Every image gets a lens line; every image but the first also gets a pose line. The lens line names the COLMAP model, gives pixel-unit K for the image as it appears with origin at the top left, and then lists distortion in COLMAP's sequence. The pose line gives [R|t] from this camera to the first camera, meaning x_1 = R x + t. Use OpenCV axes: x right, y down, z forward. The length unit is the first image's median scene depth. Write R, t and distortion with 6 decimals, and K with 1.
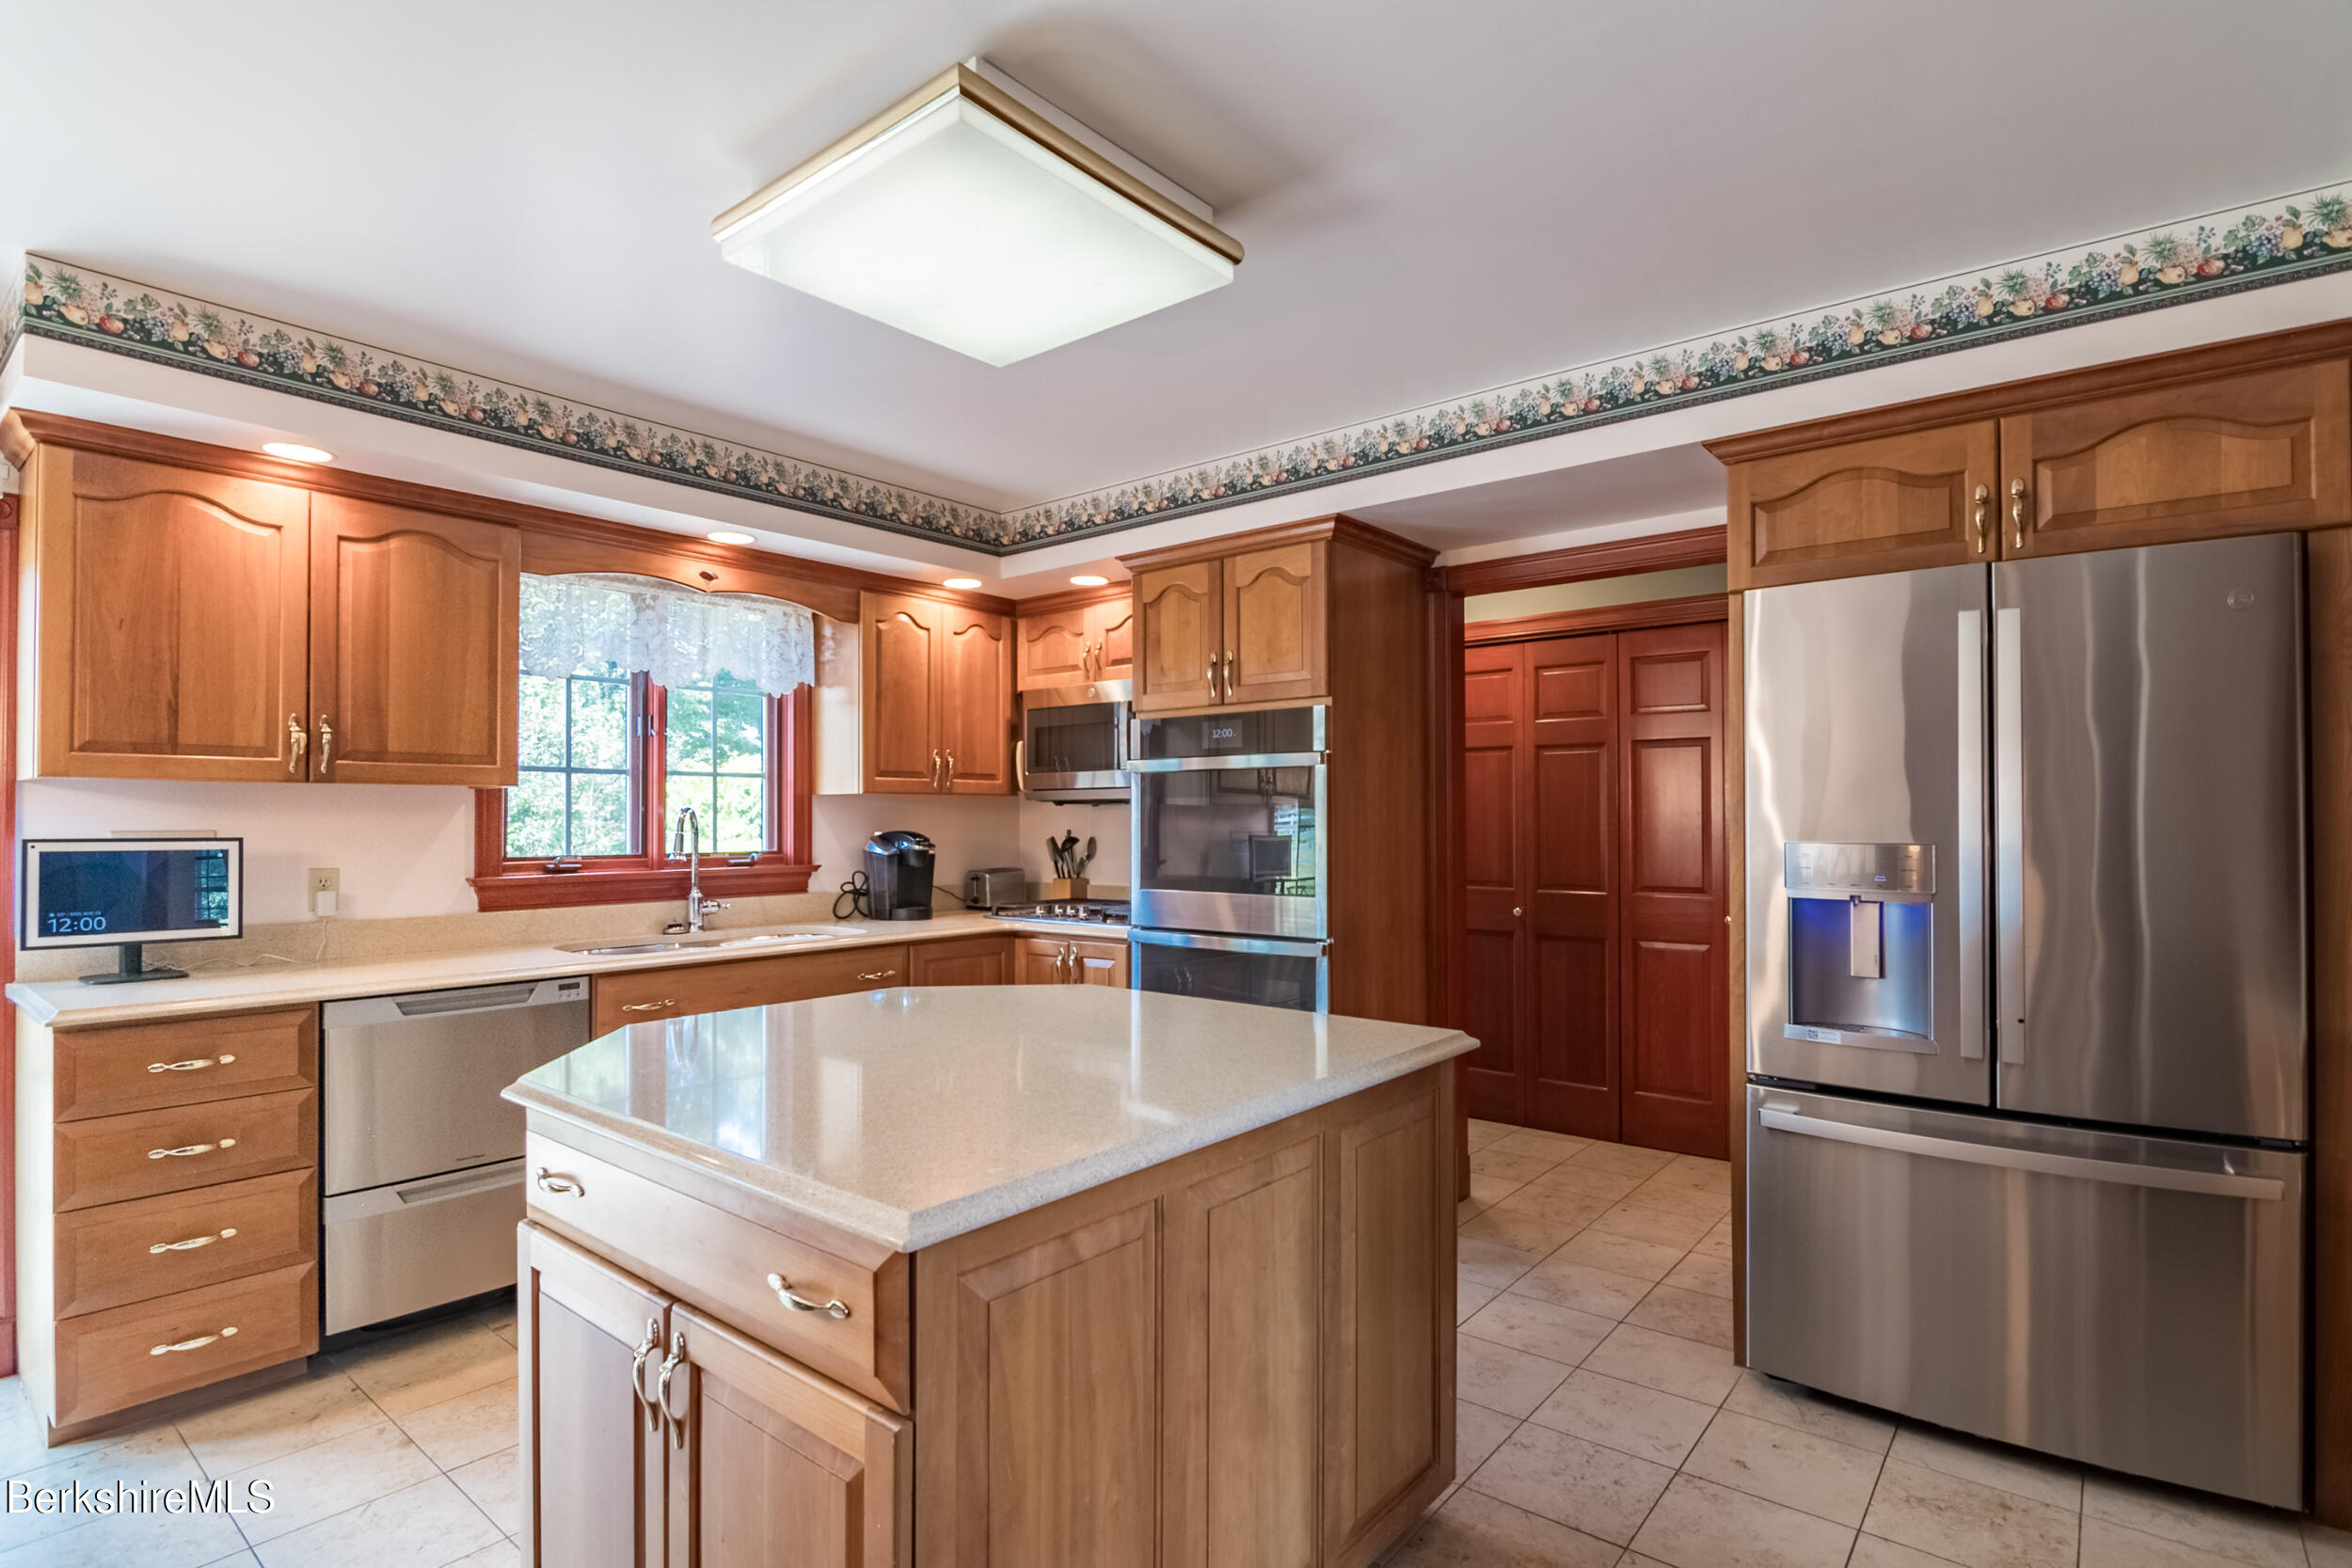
lens RADIAL K [[1144.6, 0, 1159.9], [0, 1144.6, 806.8], [0, 0, 1]] dist [-0.014758, -0.000255]
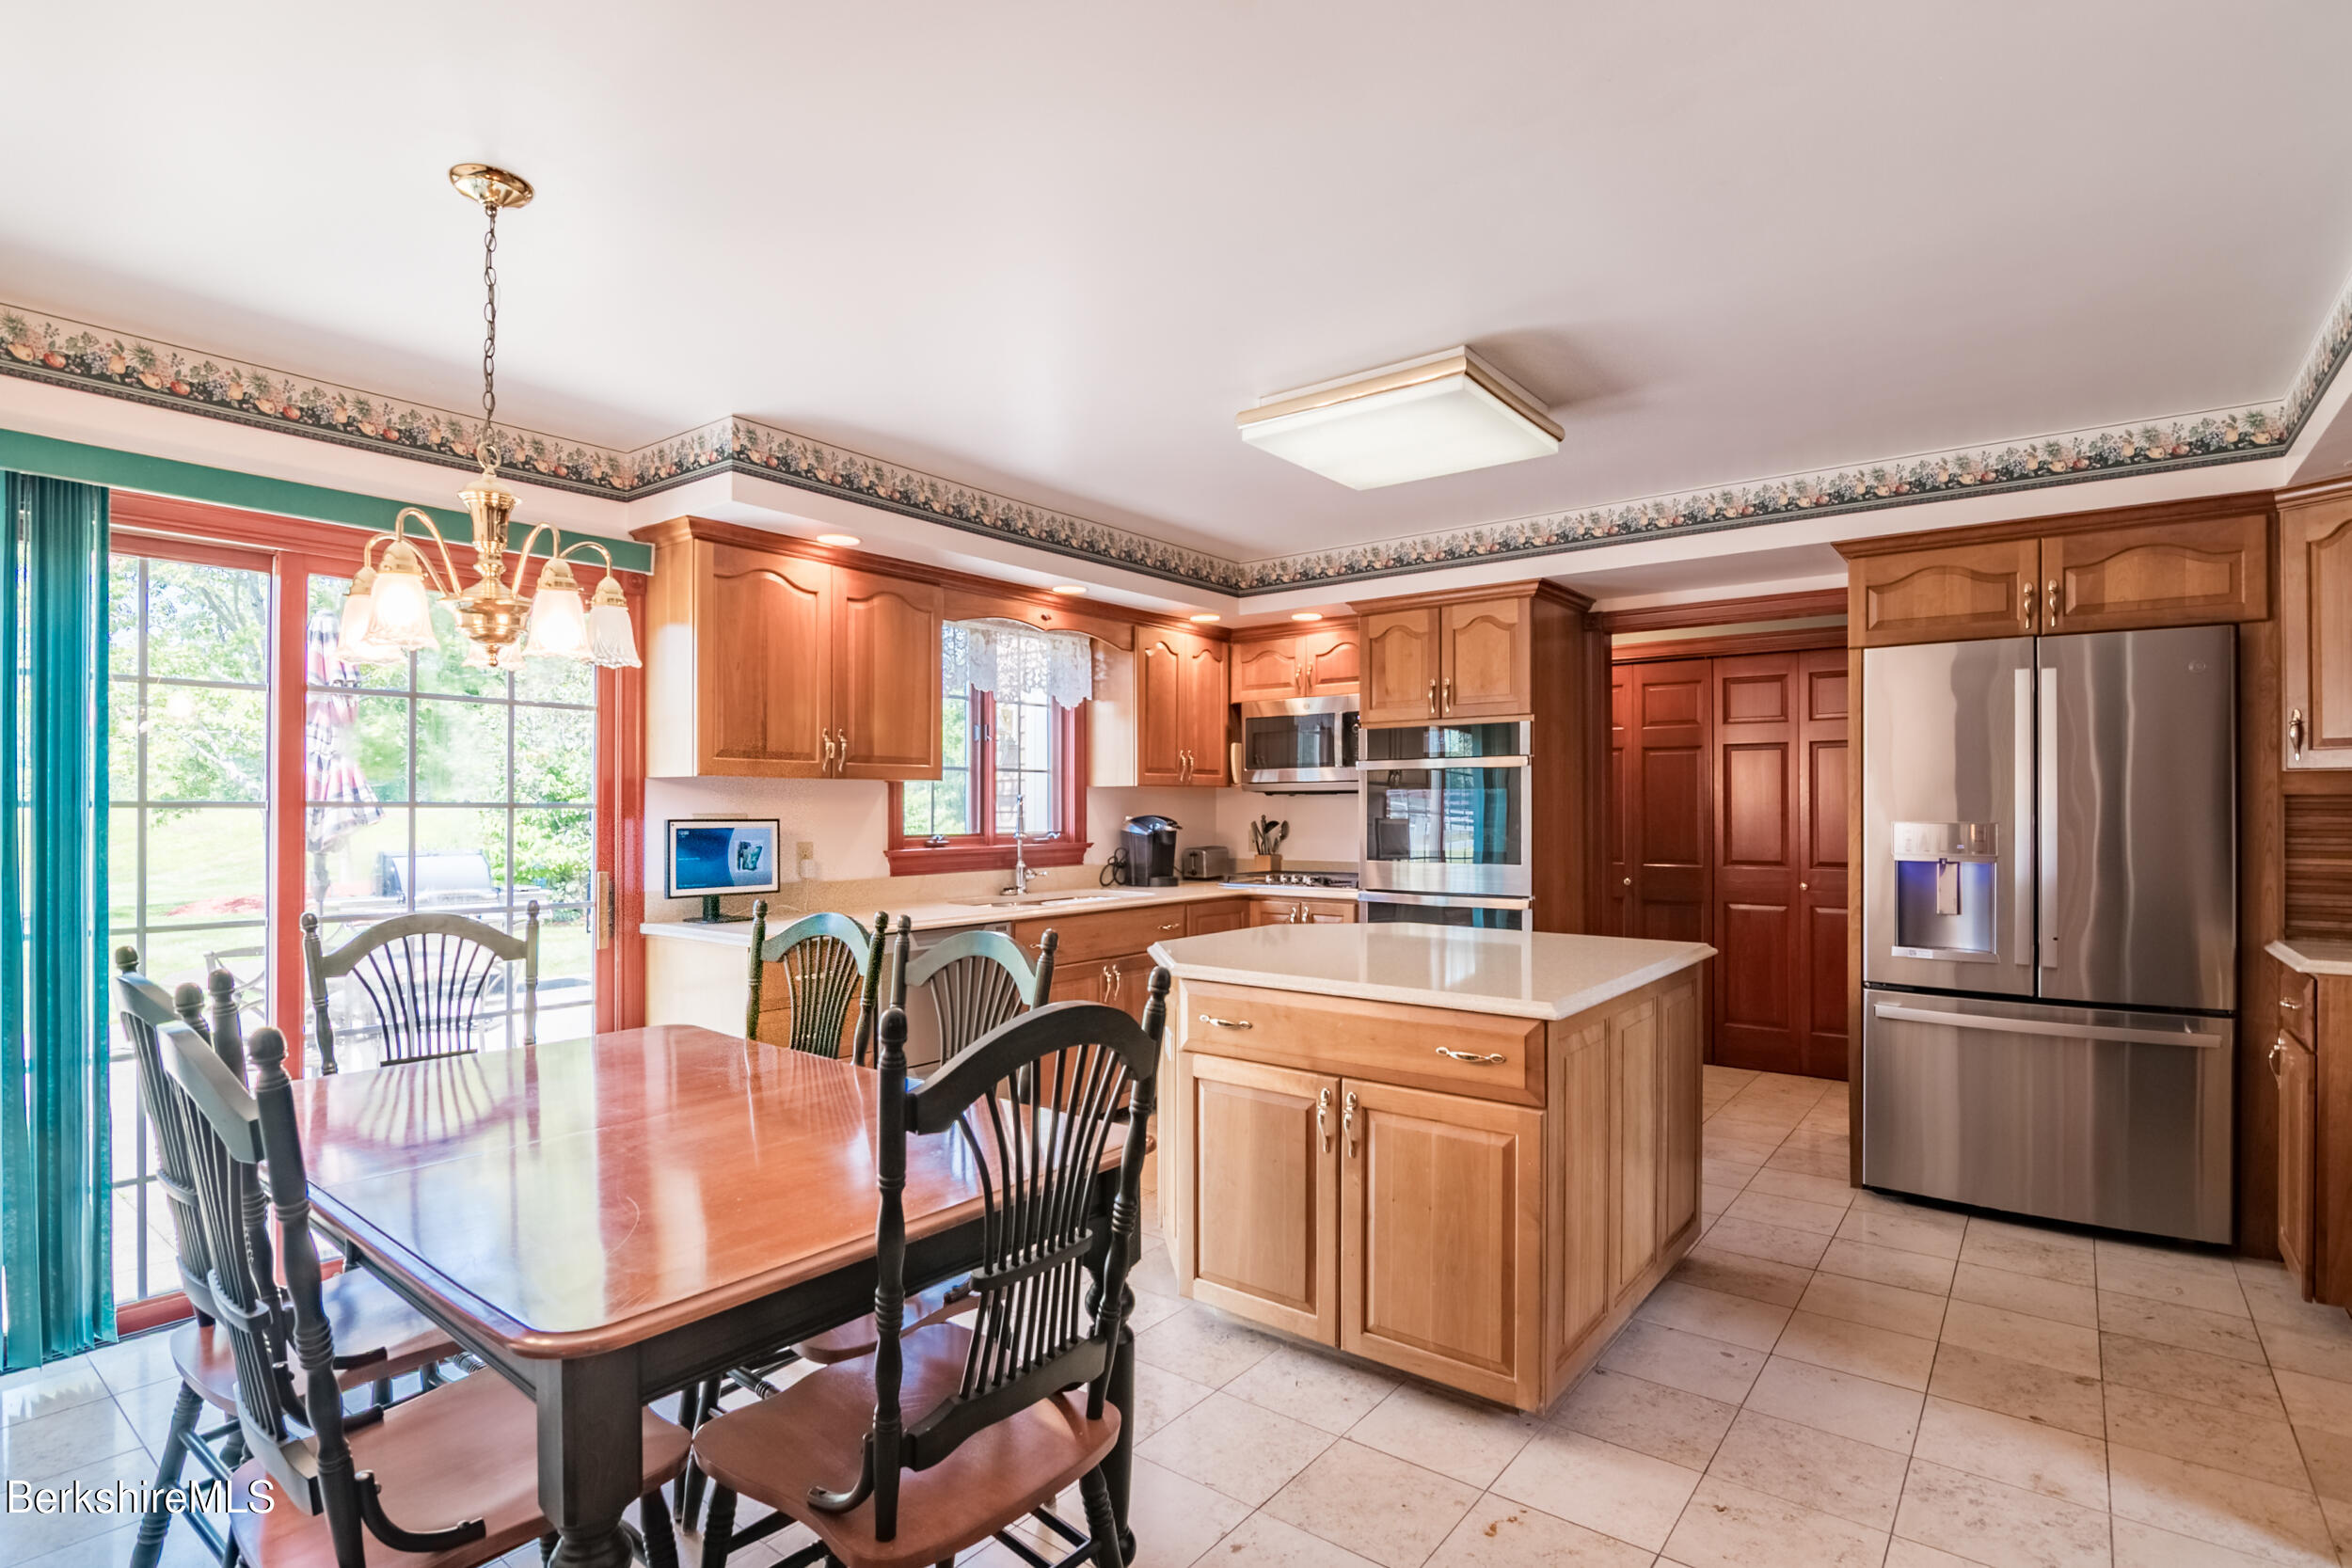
lens RADIAL K [[1149.7, 0, 1171.6], [0, 1149.7, 802.3], [0, 0, 1]] dist [-0.014455, -0.000566]
pose [[0.999510, 0.001382, 0.031258, -0.313825], [-0.001581, 0.999979, 0.006345, -0.001833], [-0.031249, -0.006391, 0.999491, -0.324878]]
